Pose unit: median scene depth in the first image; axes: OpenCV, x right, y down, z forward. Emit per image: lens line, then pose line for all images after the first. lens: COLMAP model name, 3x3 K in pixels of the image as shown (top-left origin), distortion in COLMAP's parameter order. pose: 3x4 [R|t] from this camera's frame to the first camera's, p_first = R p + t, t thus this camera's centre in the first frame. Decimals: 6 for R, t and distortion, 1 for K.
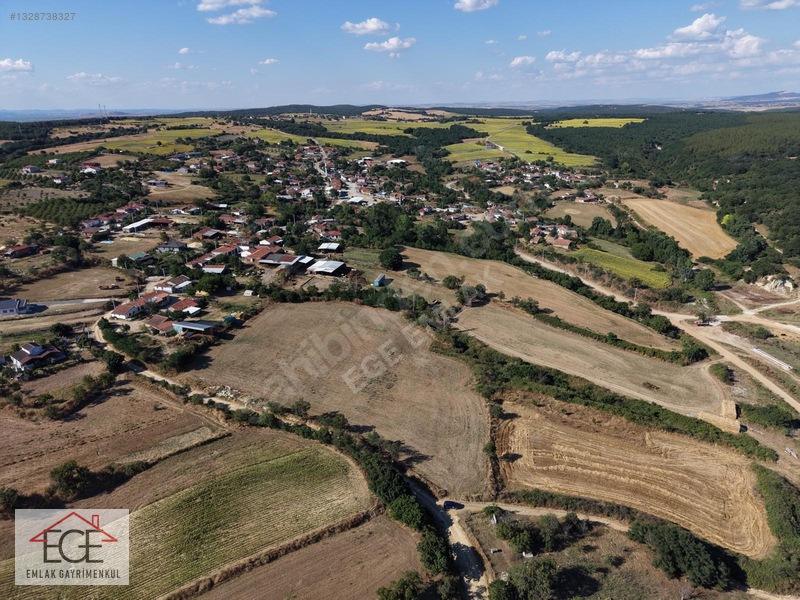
lens RADIAL K [[533.9, 0, 400.0], [0, 533.9, 300.0], [0, 0, 1]] dist [0.031825, -0.032943]
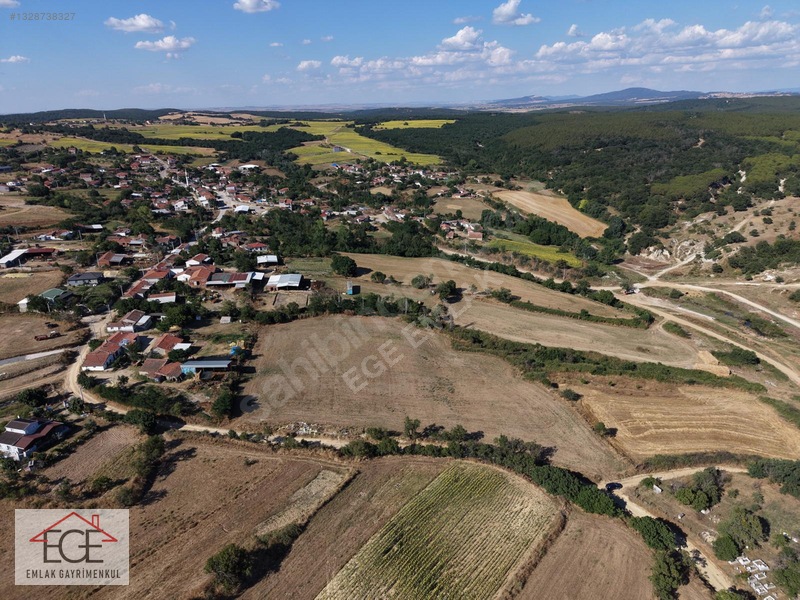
lens RADIAL K [[533.9, 0, 400.0], [0, 533.9, 300.0], [0, 0, 1]] dist [0.031825, -0.032943]
pose [[0.934830, -0.125362, 0.332231, -0.253039], [0.127221, 0.991741, 0.016243, -0.019022], [-0.331524, 0.027082, 0.943058, 0.063006]]
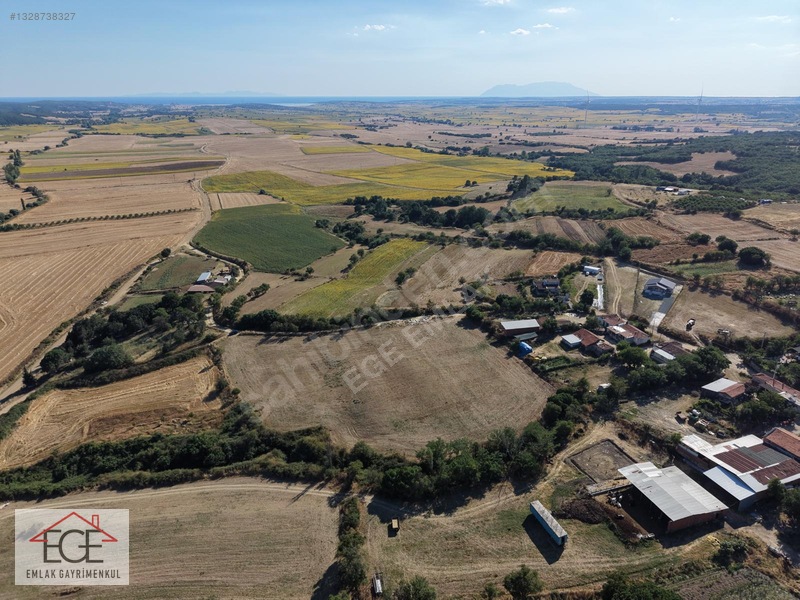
lens RADIAL K [[533.9, 0, 400.0], [0, 533.9, 300.0], [0, 0, 1]] dist [0.031825, -0.032943]
pose [[-0.823034, 0.221182, -0.523157, 0.244346], [-0.182852, 0.768854, 0.612723, -0.408978], [0.537754, 0.599952, -0.592349, 1.006347]]
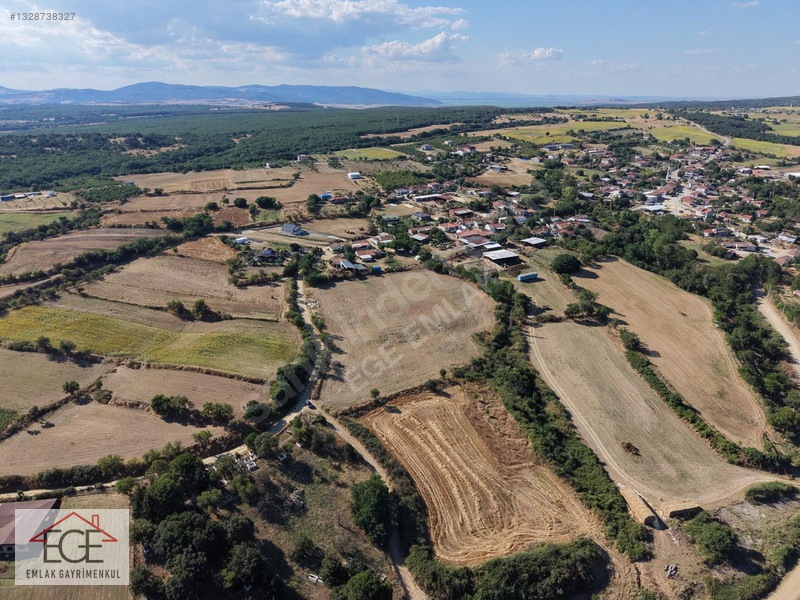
lens RADIAL K [[533.9, 0, 400.0], [0, 533.9, 300.0], [0, 0, 1]] dist [0.031825, -0.032943]
pose [[0.670264, 0.281820, -0.686530, 0.501041], [-0.267416, 0.954661, 0.130808, -0.059424], [0.692268, 0.095913, 0.715238, 0.049271]]
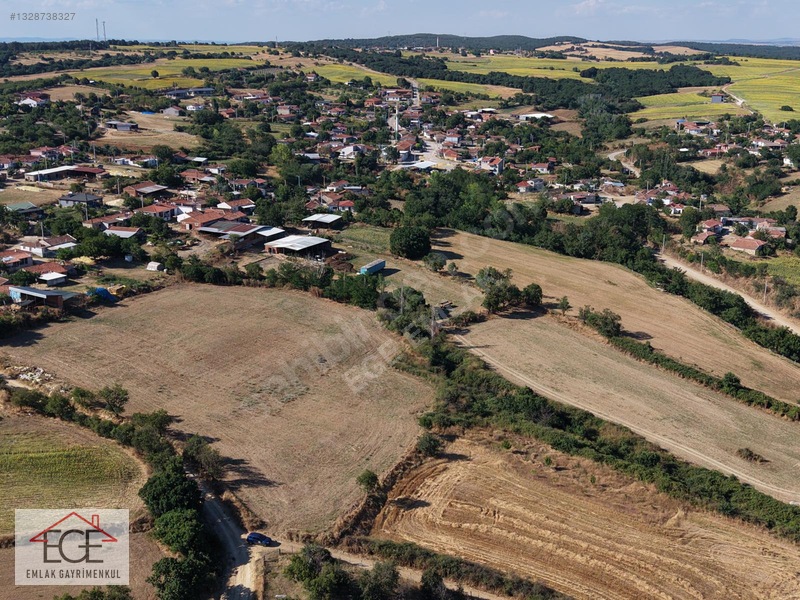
lens RADIAL K [[963.0, 0, 402.9], [0, 963.0, 290.5], [0, 0, 1]] dist [0.196115, -0.614671]
pose [[0.975557, 0.072951, -0.207286, 0.206780], [-0.092797, 0.991817, -0.087682, 0.074842], [0.199193, 0.104775, 0.974343, -0.054571]]
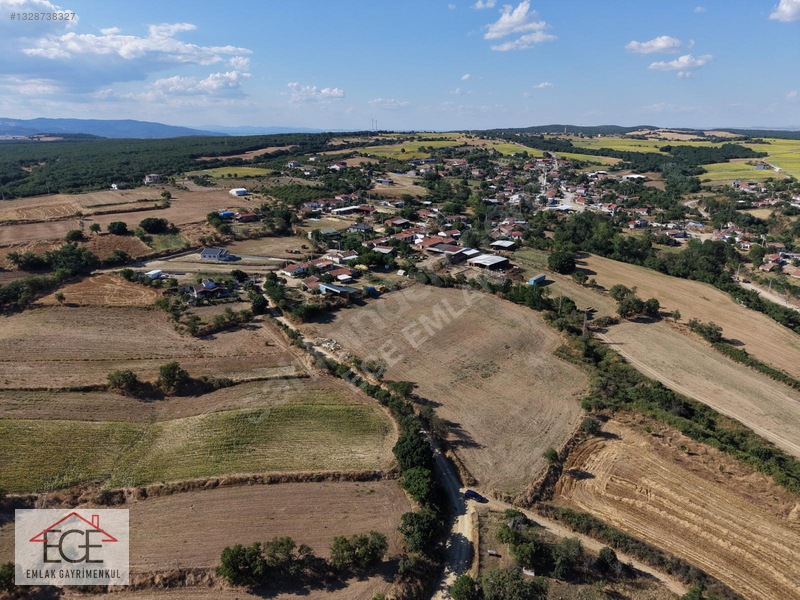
lens RADIAL K [[533.9, 0, 400.0], [0, 533.9, 300.0], [0, 0, 1]] dist [0.031825, -0.032943]
pose [[0.894201, 0.147423, -0.422696, 0.135765], [-0.163216, 0.986590, -0.001188, 0.034904], [0.416852, 0.070053, 0.906271, 0.049444]]
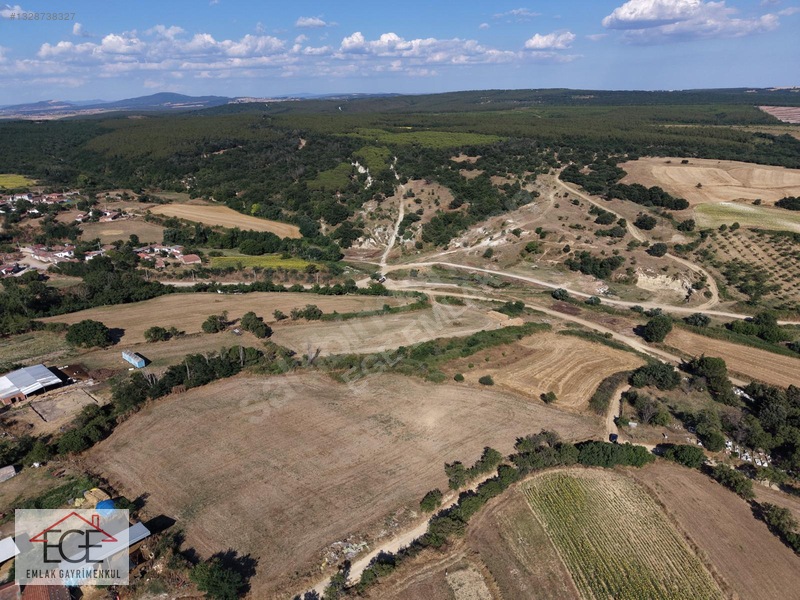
lens RADIAL K [[533.9, 0, 400.0], [0, 533.9, 300.0], [0, 0, 1]] dist [0.031825, -0.032943]
pose [[0.413962, -0.318664, 0.852695, -0.426756], [0.331328, 0.925218, 0.184916, -0.113501], [-0.847854, 0.205974, 0.488588, 0.327375]]
